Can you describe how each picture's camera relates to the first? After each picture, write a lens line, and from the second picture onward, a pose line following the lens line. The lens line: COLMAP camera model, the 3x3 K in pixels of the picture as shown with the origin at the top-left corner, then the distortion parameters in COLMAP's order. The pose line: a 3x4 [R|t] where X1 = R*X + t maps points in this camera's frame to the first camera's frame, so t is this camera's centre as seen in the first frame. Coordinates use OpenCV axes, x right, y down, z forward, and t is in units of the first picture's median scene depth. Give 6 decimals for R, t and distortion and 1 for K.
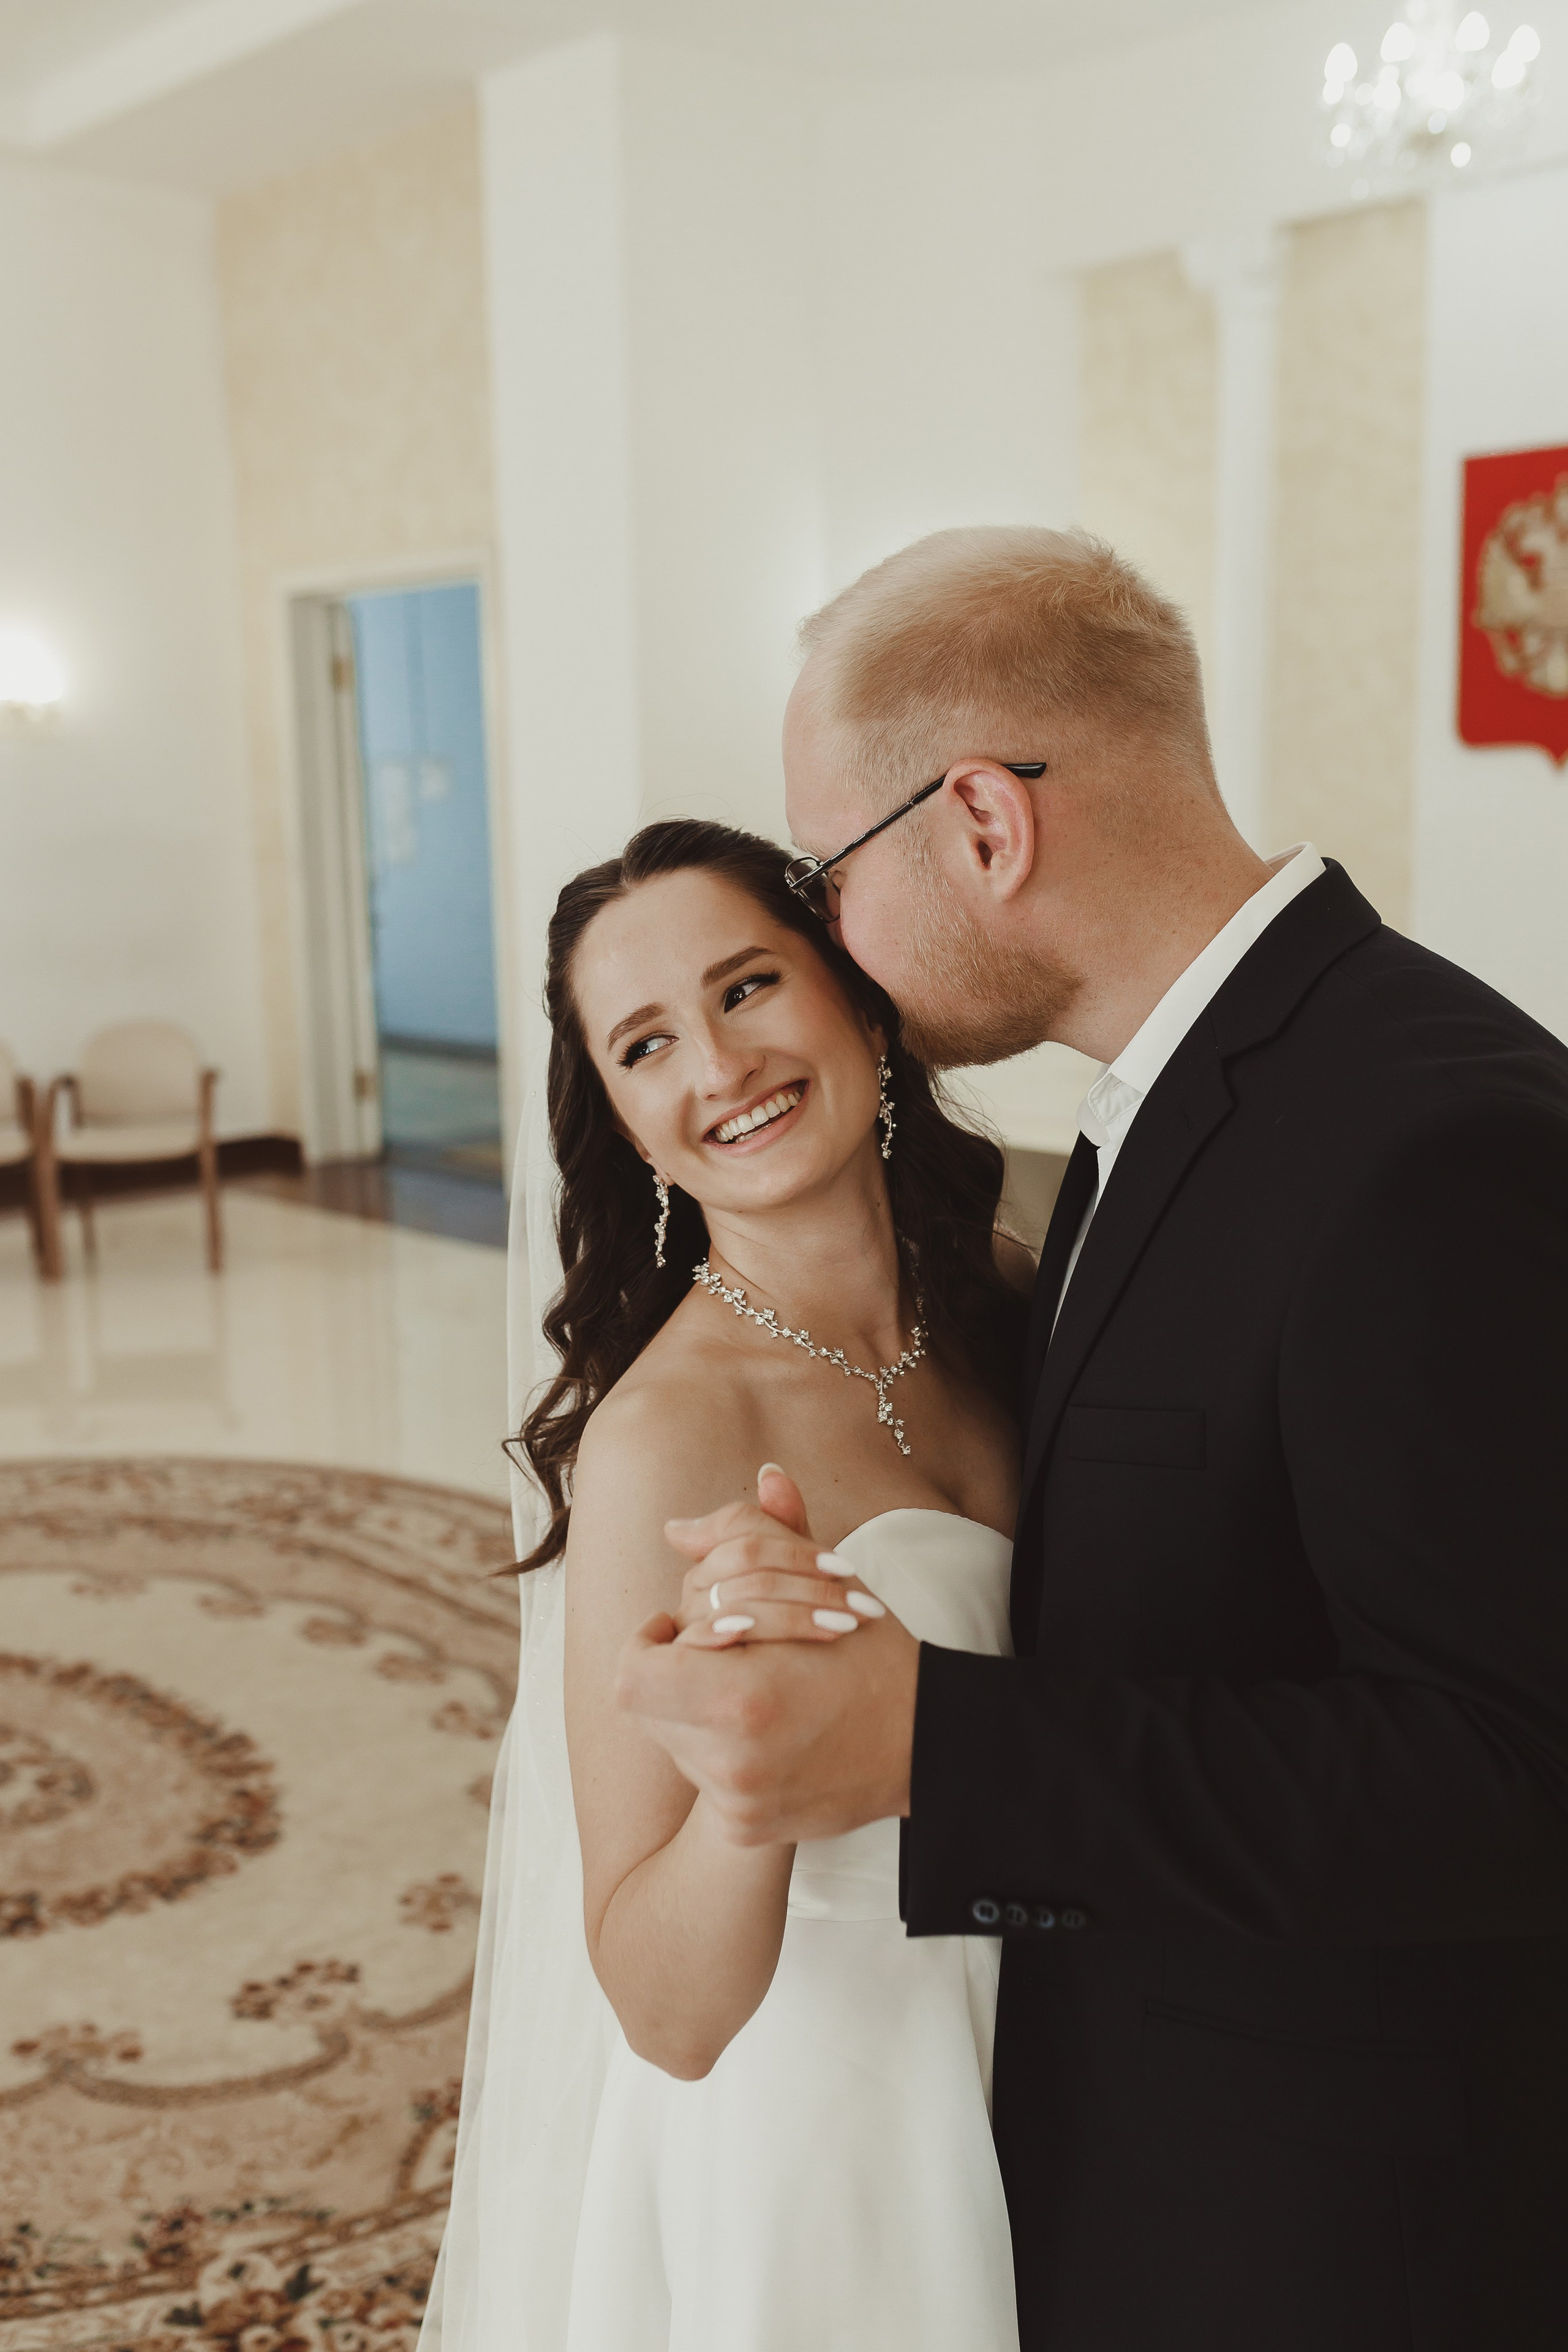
lens RADIAL K [[2307.1, 0, 784.0], [0, 2307.1, 1176.0], [0, 0, 1]] dist [-0.006055, 0.014556]
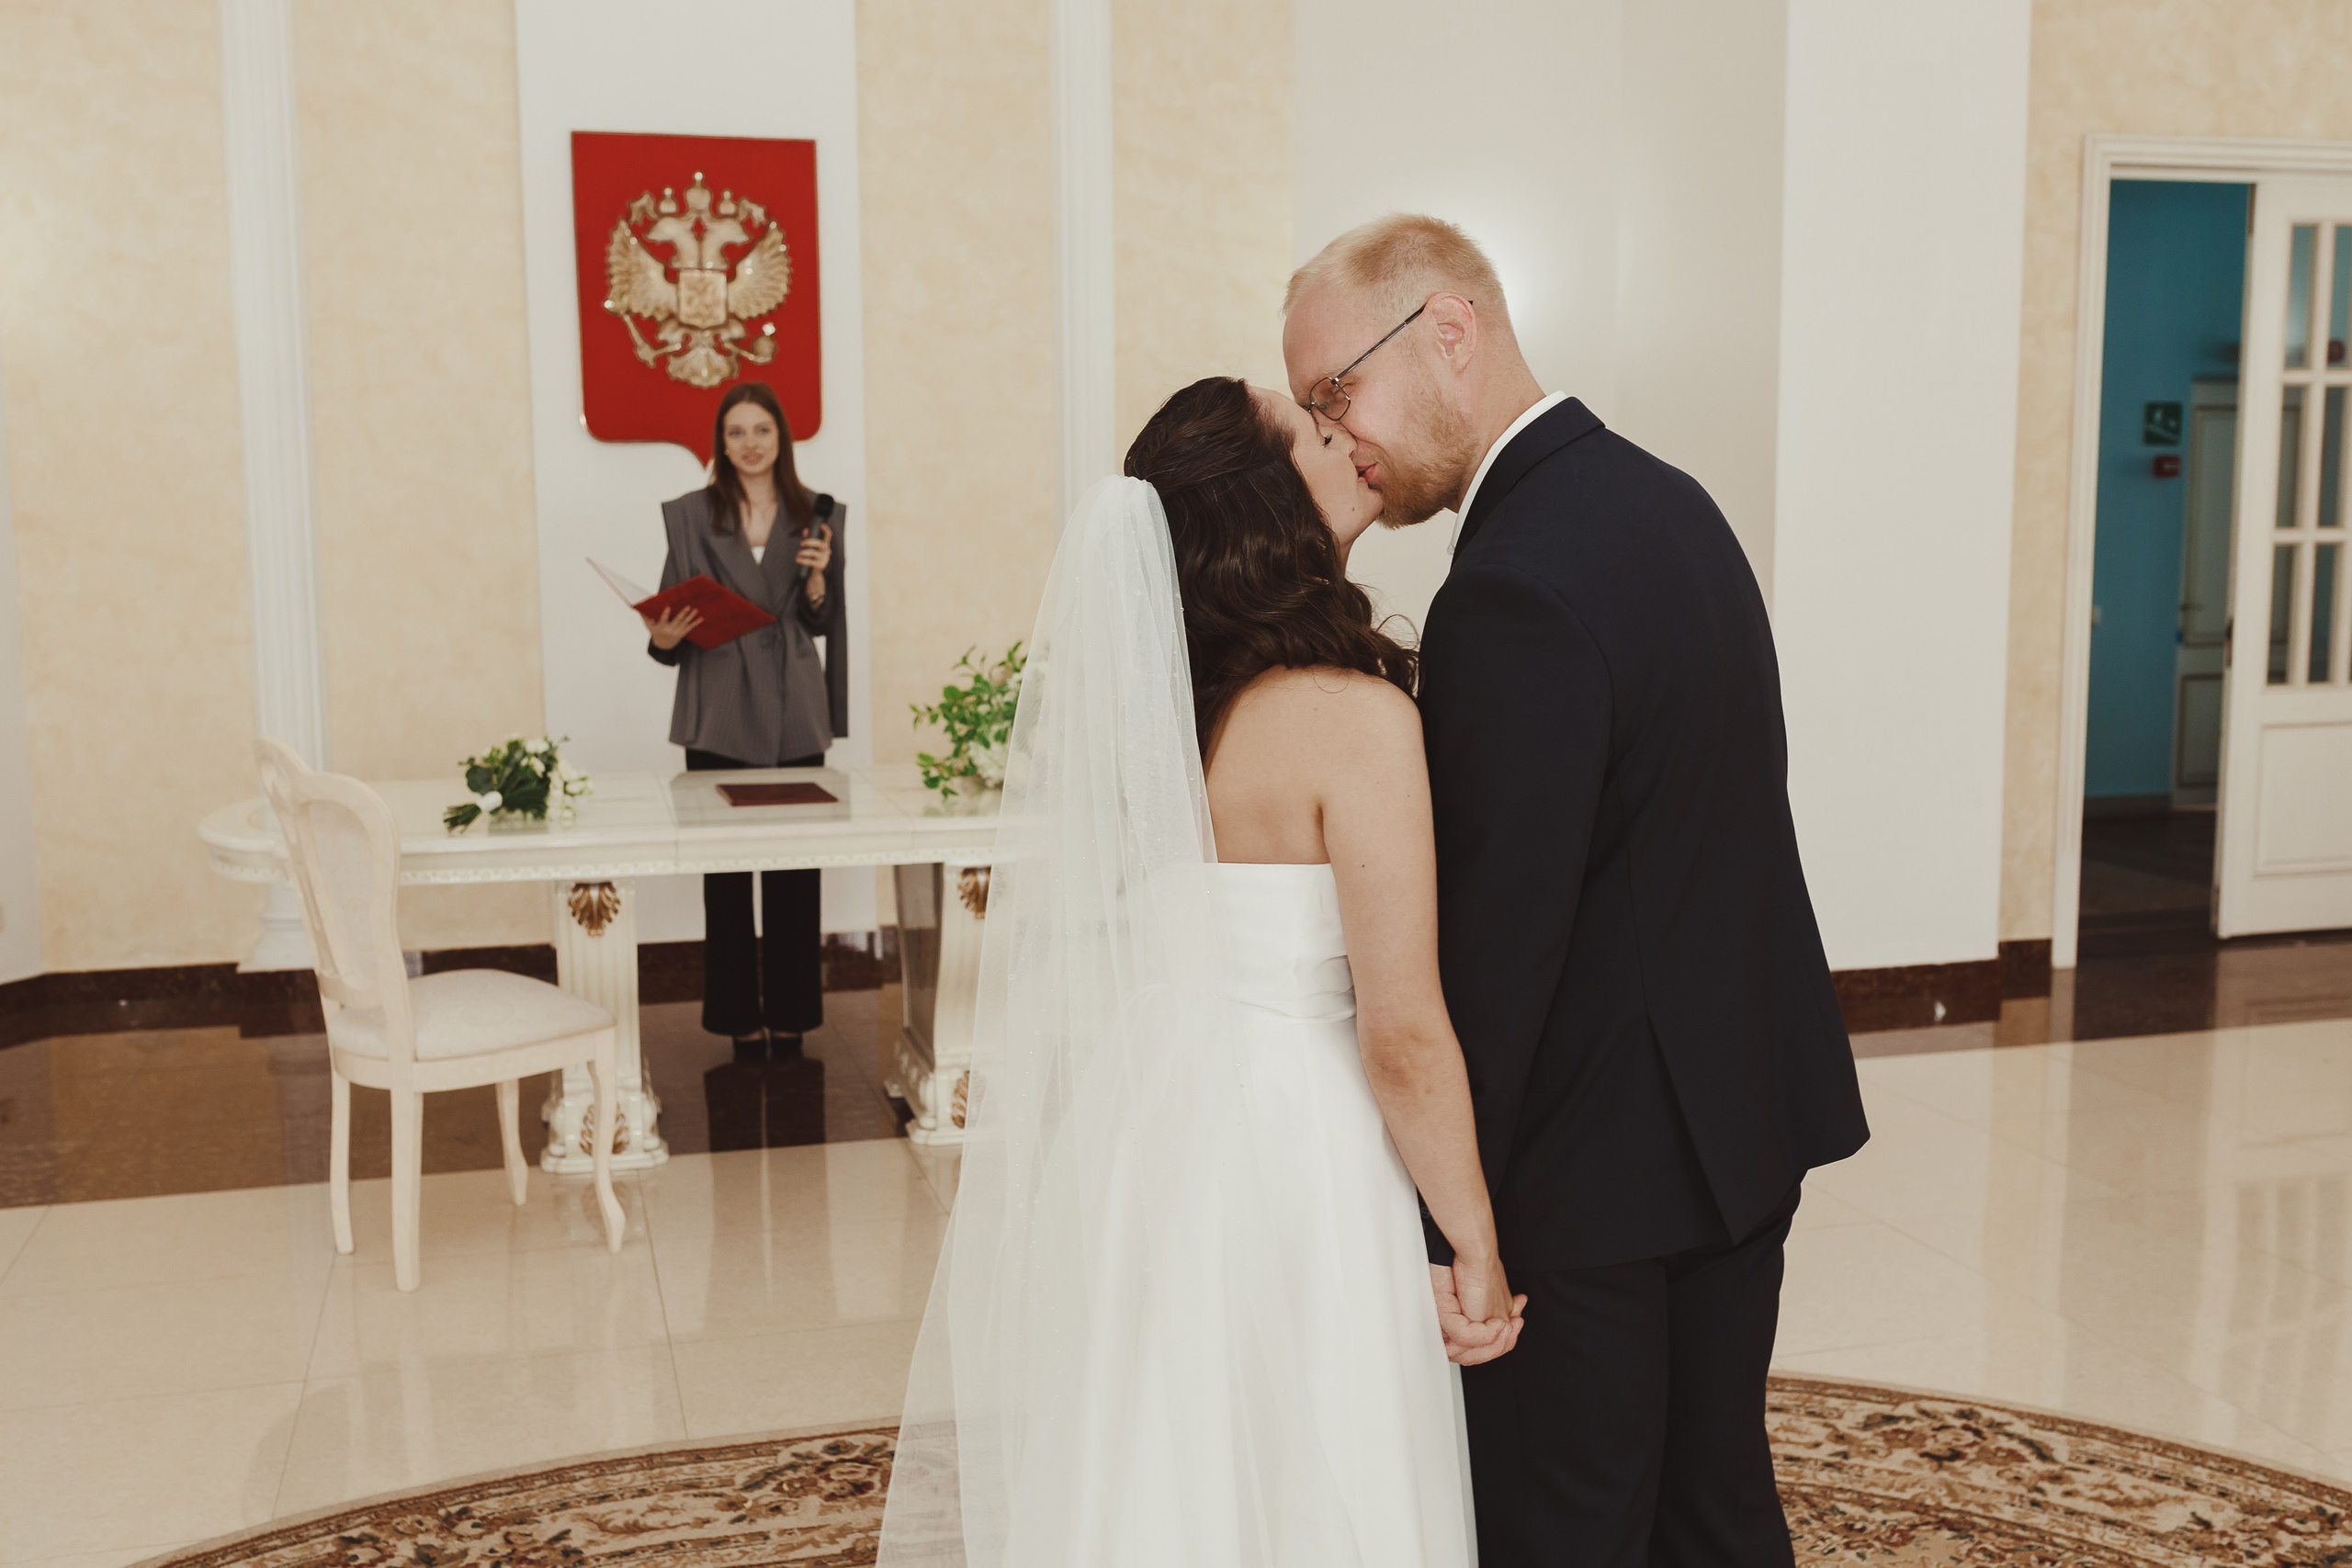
lens RADIAL K [[2306.8, 0, 1176.0], [0, 2306.8, 784.0], [0, 0, 1]] dist [-0.006055, 0.014556]
pose [[0.452617, -0.085608, 0.887586, -1.000789], [0.155632, 0.987687, 0.015900, -0.058210], [-0.878018, 0.130940, 0.460368, 0.853590]]
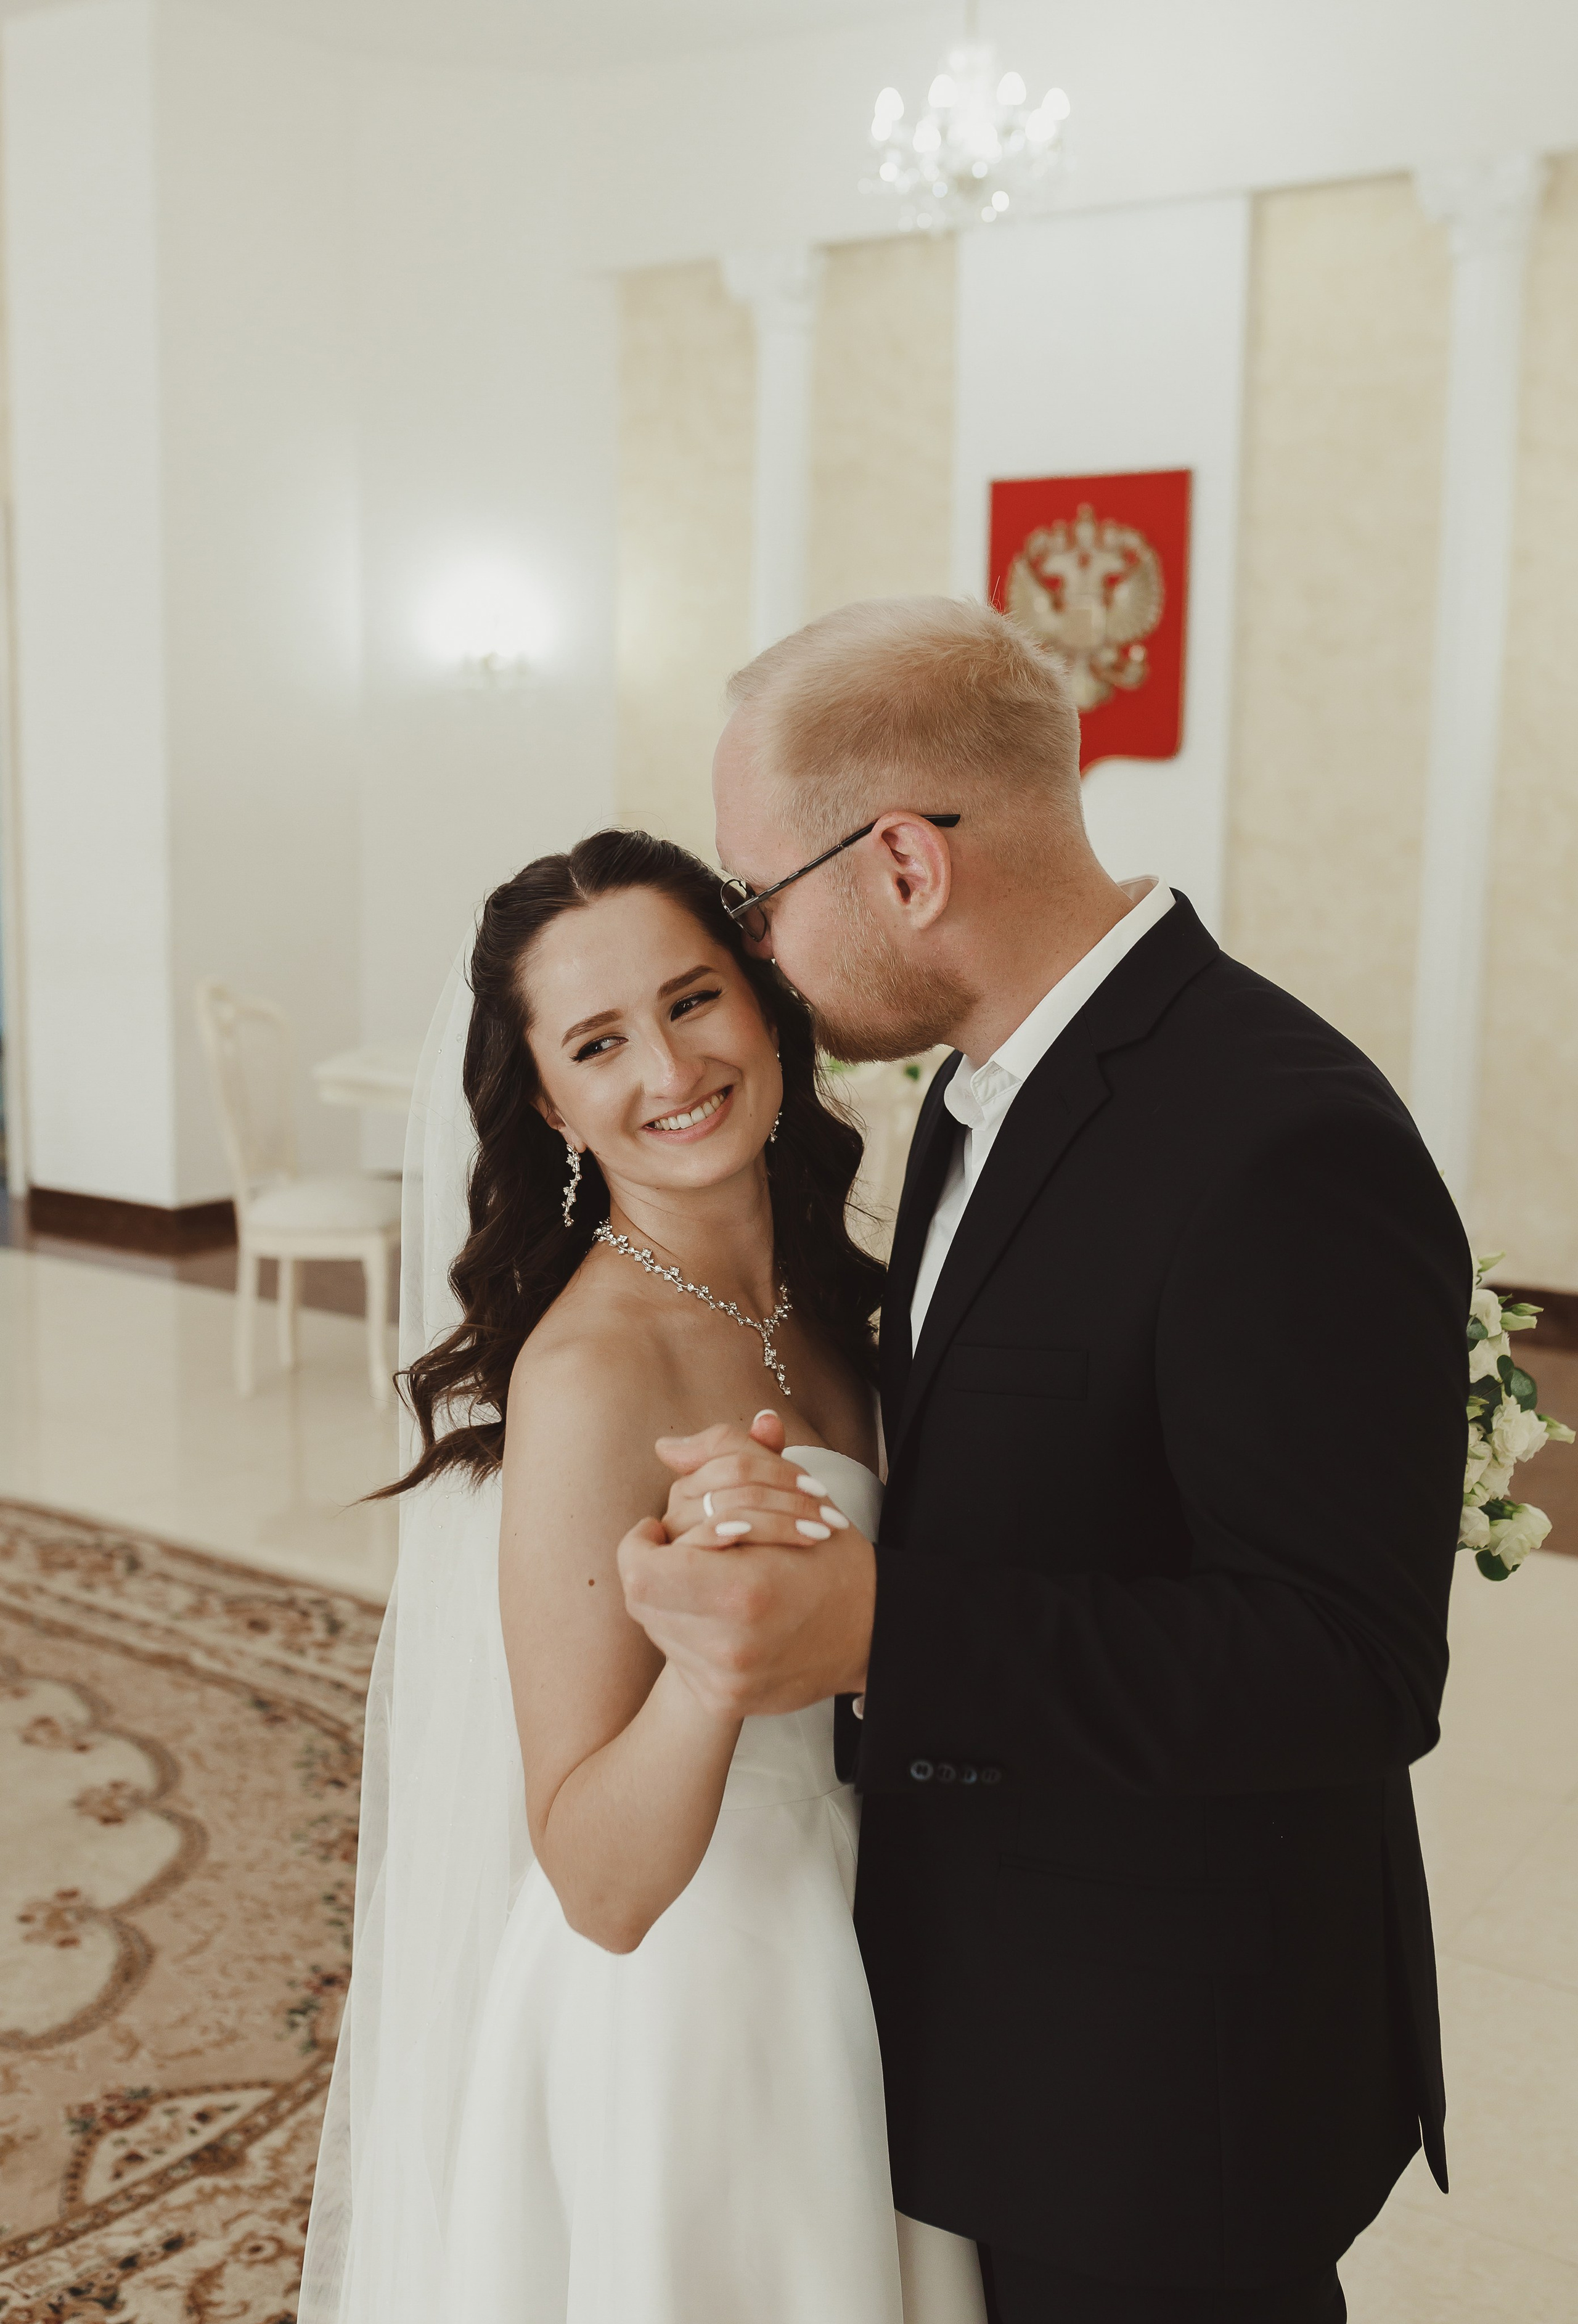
lens RADIAL K [[2401.0, 0, 758.7], [0, 2401.0, 1068.4], [0, 0, 1]] dist [0.033716, -0.012269]
pose [[0.977064, 0.008672, 0.212770, -0.083512], [0.000533, 0.999068, -0.043167, 0.002697], [-0.212946, 0.042290, 0.976148, -0.068444]]
